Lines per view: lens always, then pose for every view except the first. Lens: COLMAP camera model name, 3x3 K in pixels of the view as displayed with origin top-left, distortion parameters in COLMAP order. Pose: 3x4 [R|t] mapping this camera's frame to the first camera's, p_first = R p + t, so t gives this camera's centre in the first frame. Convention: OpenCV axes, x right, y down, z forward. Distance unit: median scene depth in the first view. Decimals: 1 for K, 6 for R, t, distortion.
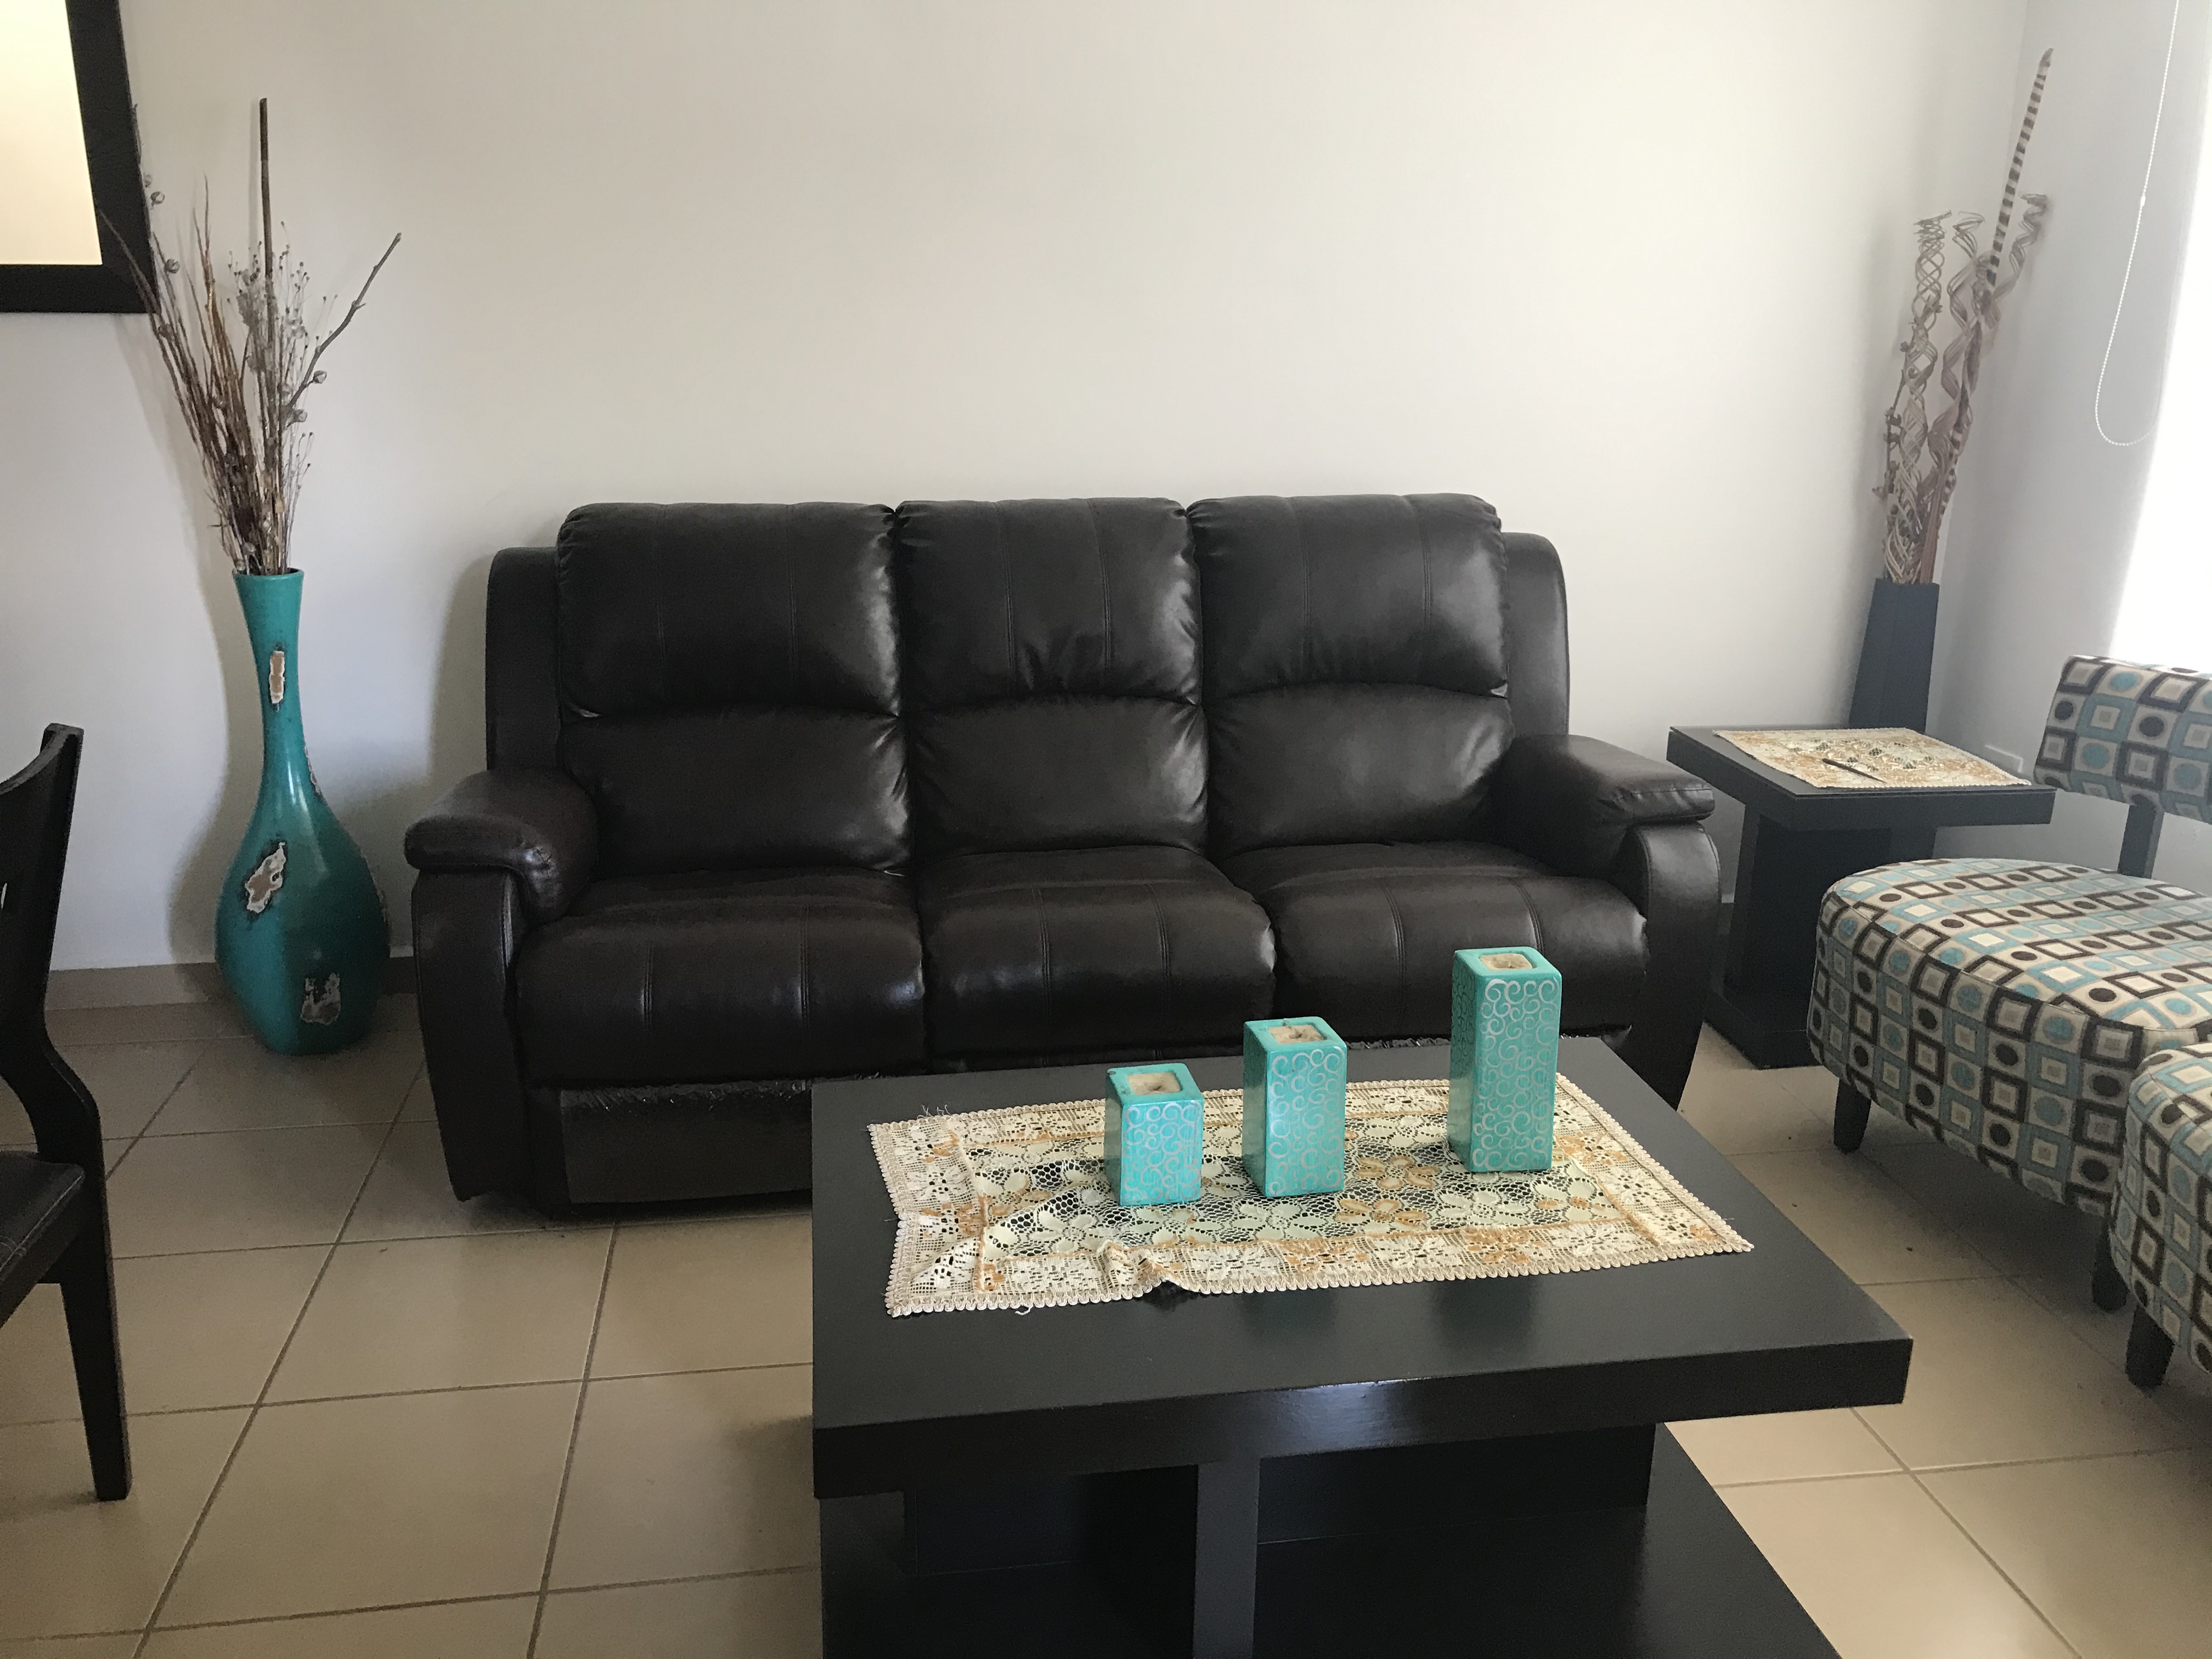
lens RADIAL K [[1836.5, 0, 1094.4], [0, 1836.5, 826.5], [0, 0, 1]] dist [0.047345, -0.055658]
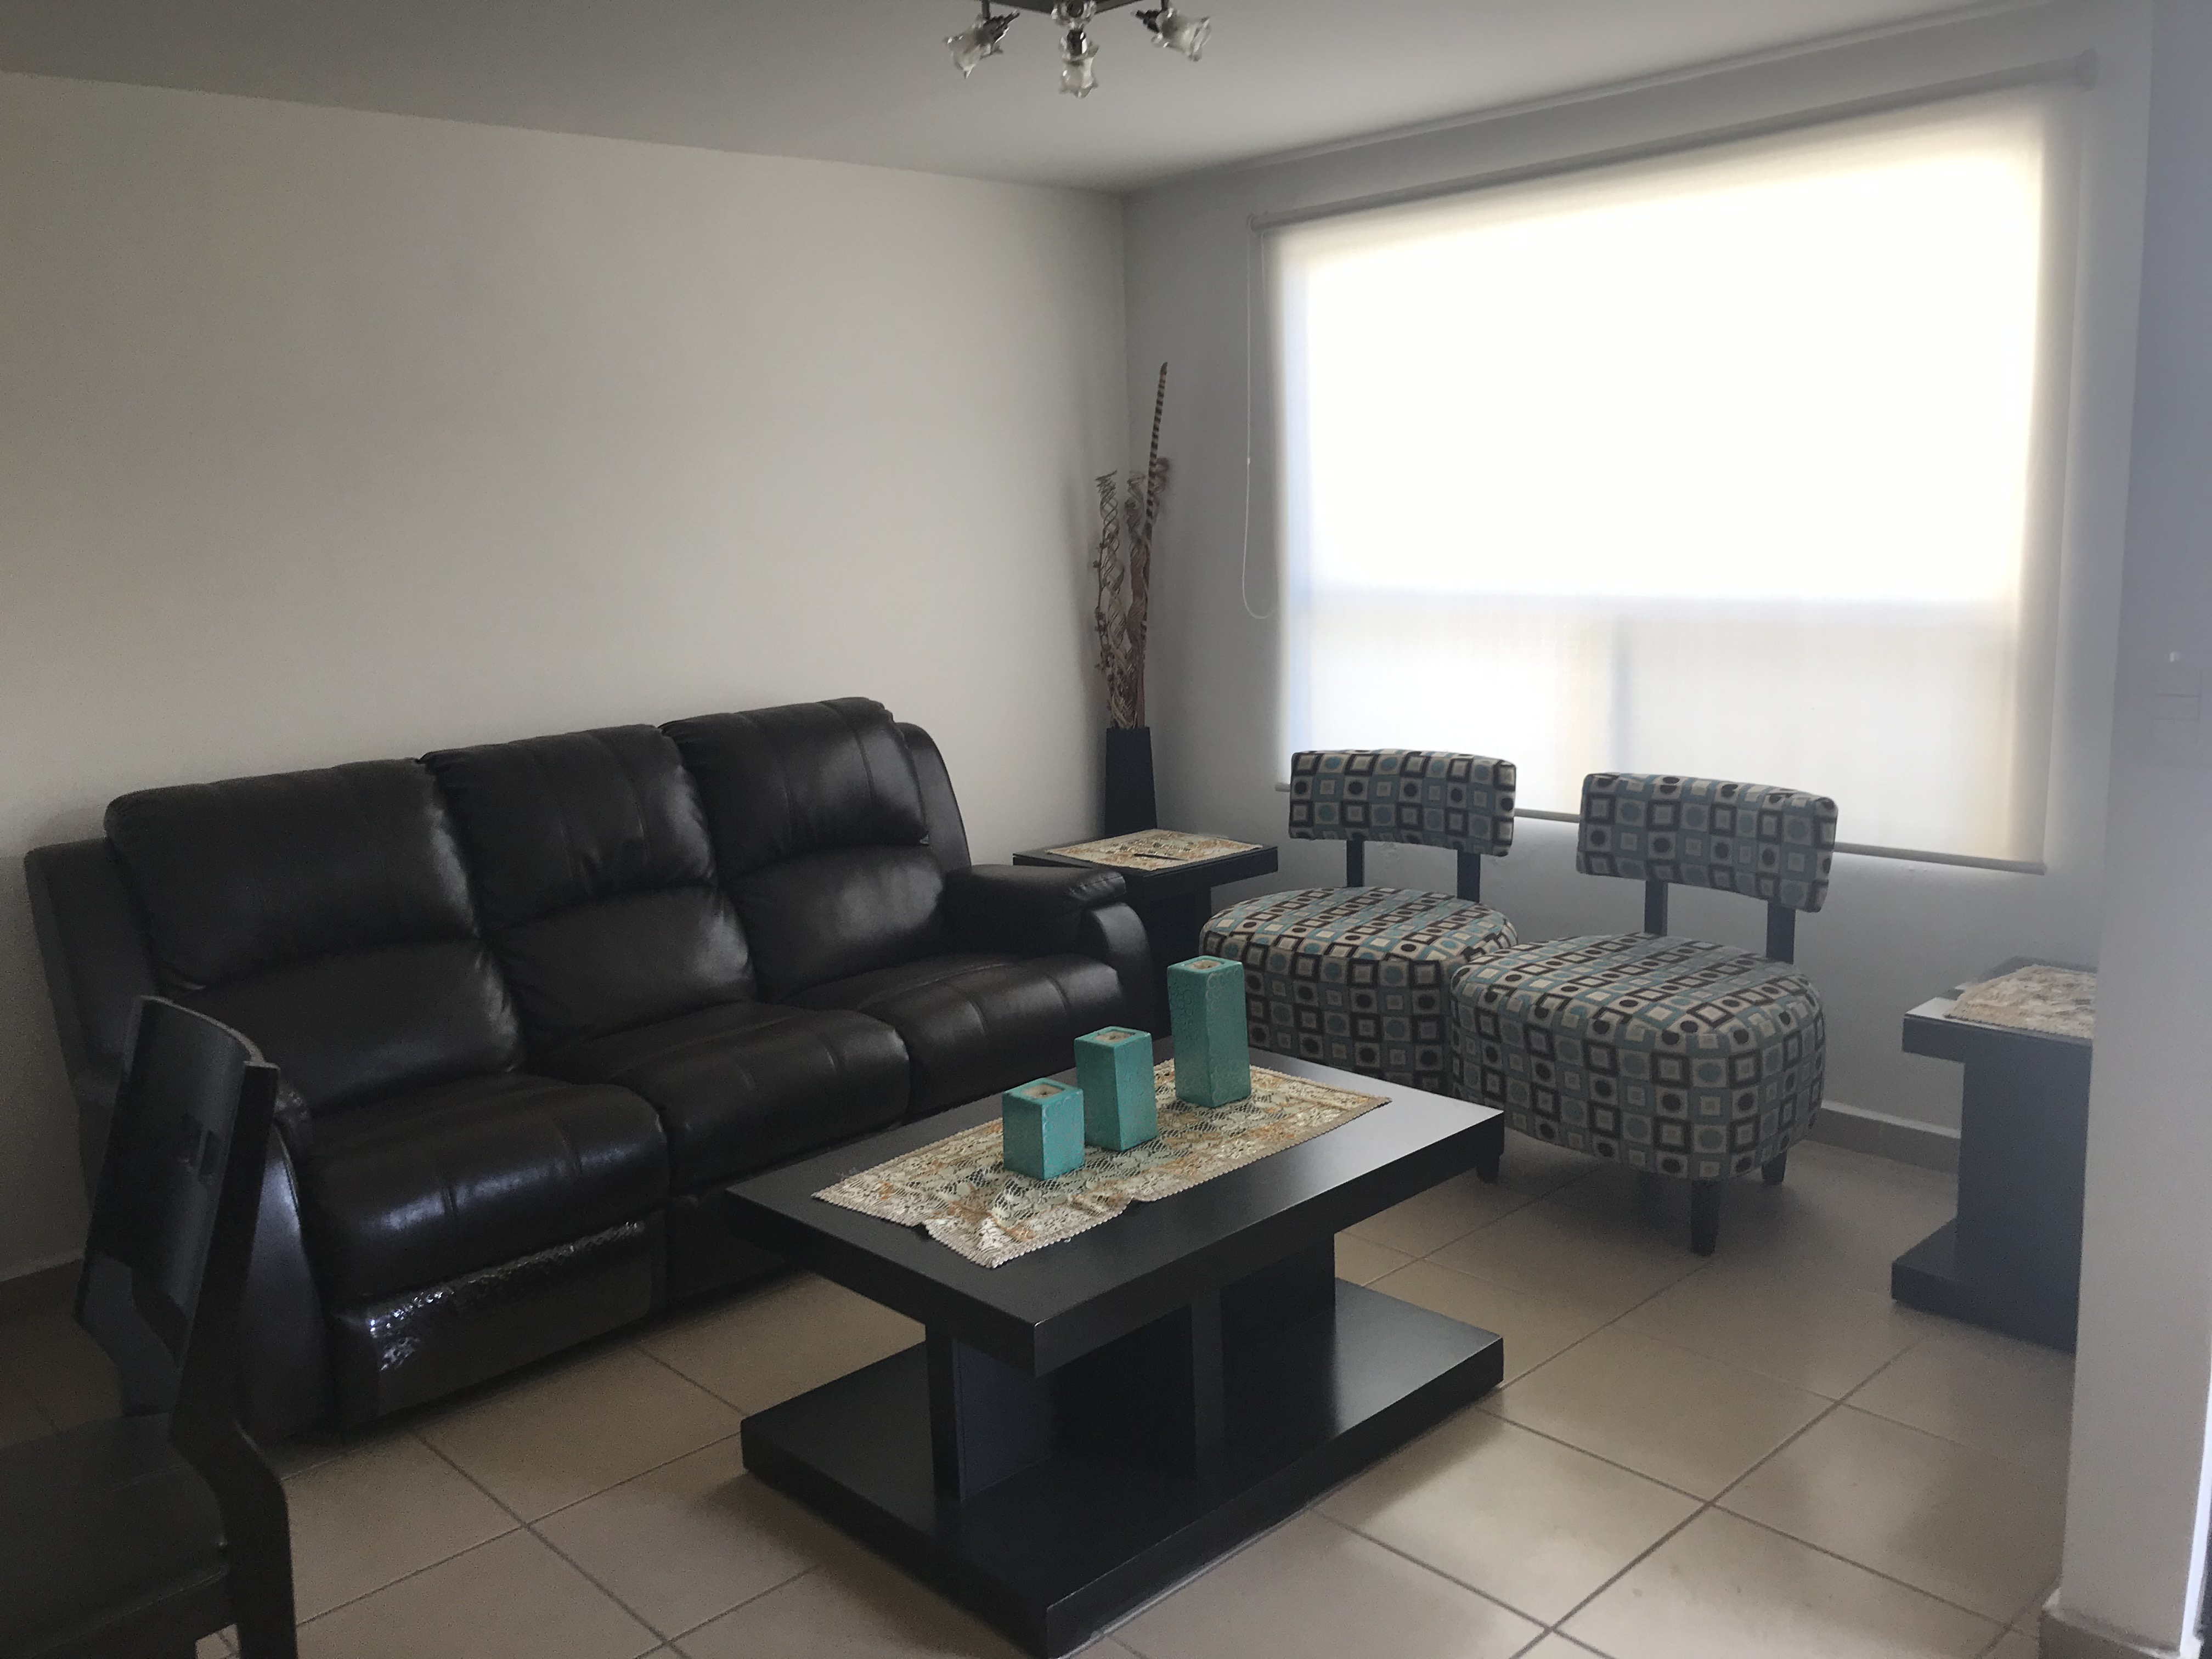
lens RADIAL K [[1836.5, 0, 1108.2], [0, 1836.5, 832.3], [0, 0, 1]] dist [0.047345, -0.055658]
pose [[0.814859, -0.146004, 0.560970, -0.467799], [0.212532, 0.975616, -0.054798, 0.022725], [-0.539291, 0.163877, 0.826021, -0.156305]]
